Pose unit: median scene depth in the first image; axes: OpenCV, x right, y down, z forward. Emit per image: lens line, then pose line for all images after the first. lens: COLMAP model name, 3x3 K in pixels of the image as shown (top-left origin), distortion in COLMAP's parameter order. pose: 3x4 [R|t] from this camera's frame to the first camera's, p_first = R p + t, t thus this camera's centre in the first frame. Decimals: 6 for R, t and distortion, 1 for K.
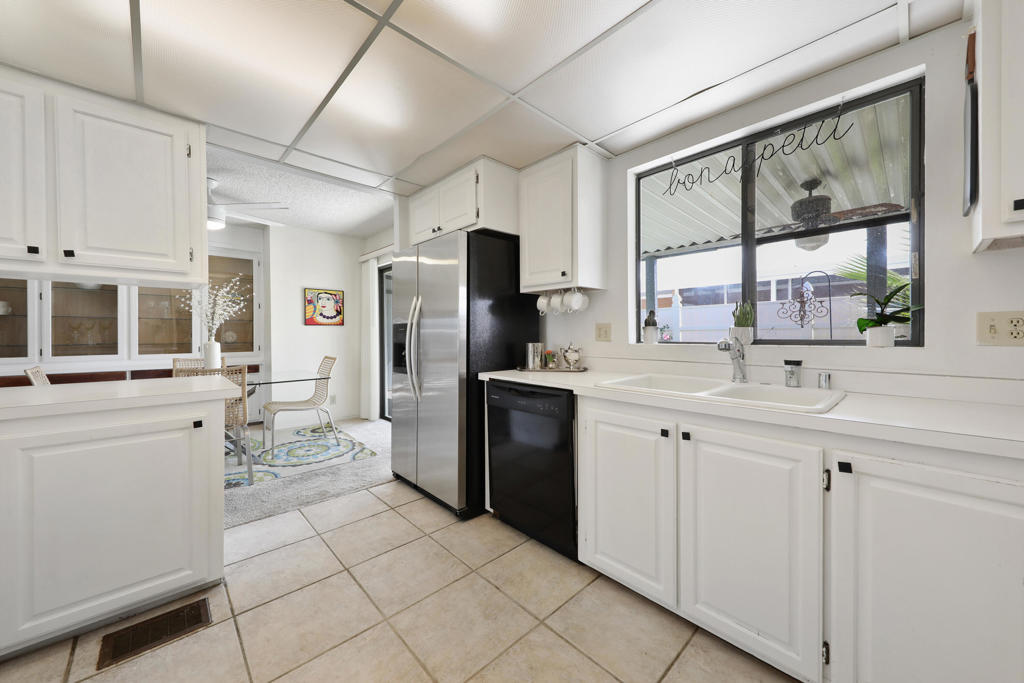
lens RADIAL K [[377.3, 0, 509.5], [0, 377.3, 336.1], [0, 0, 1]] dist [0.001874, 0.000314]
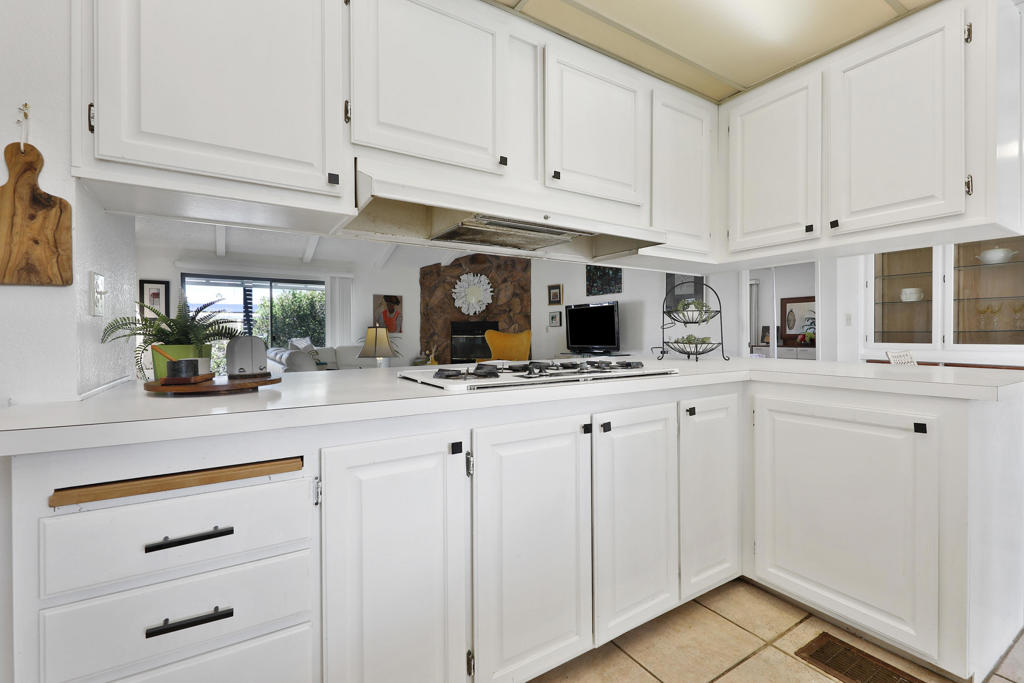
lens RADIAL K [[457.9, 0, 517.5], [0, 457.9, 335.5], [0, 0, 1]] dist [0.000105, -0.000134]
pose [[-0.180382, 0.008492, -0.983560, 0.103068], [0.001587, 0.999964, 0.008343, 0.041993], [0.983595, -0.000056, -0.180389, 0.319569]]
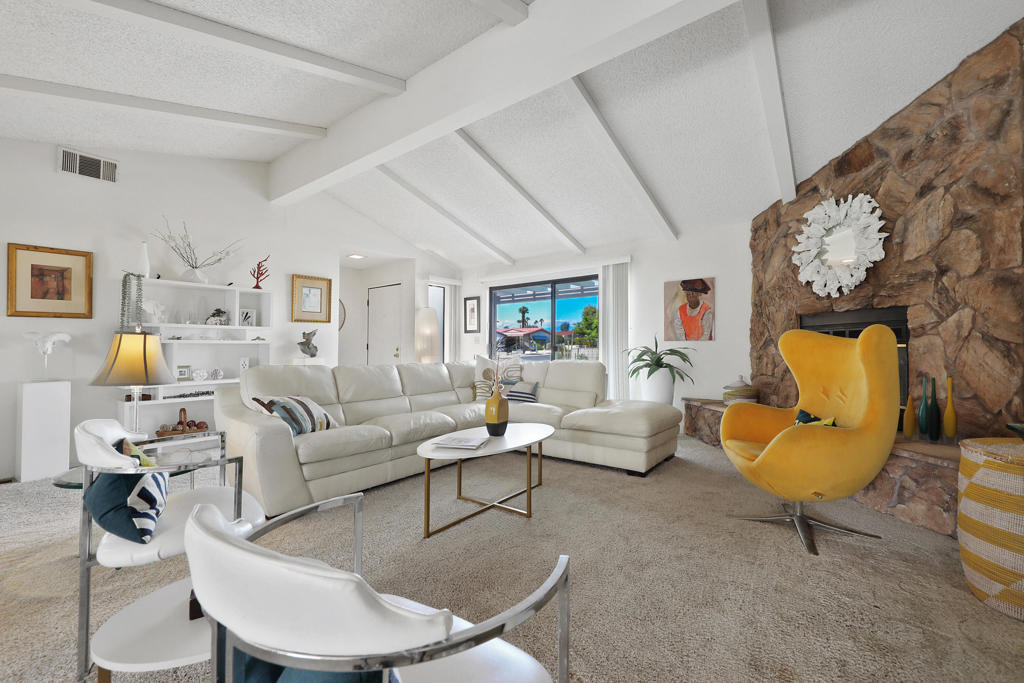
lens RADIAL K [[429.2, 0, 503.9], [0, 429.2, 337.6], [0, 0, 1]] dist [0.004963, 0.000208]
pose [[-0.991169, 0.008158, -0.132353, -2.585647], [0.010638, 0.999781, -0.018040, 0.065956], [0.132177, -0.019289, -0.991038, 0.657753]]
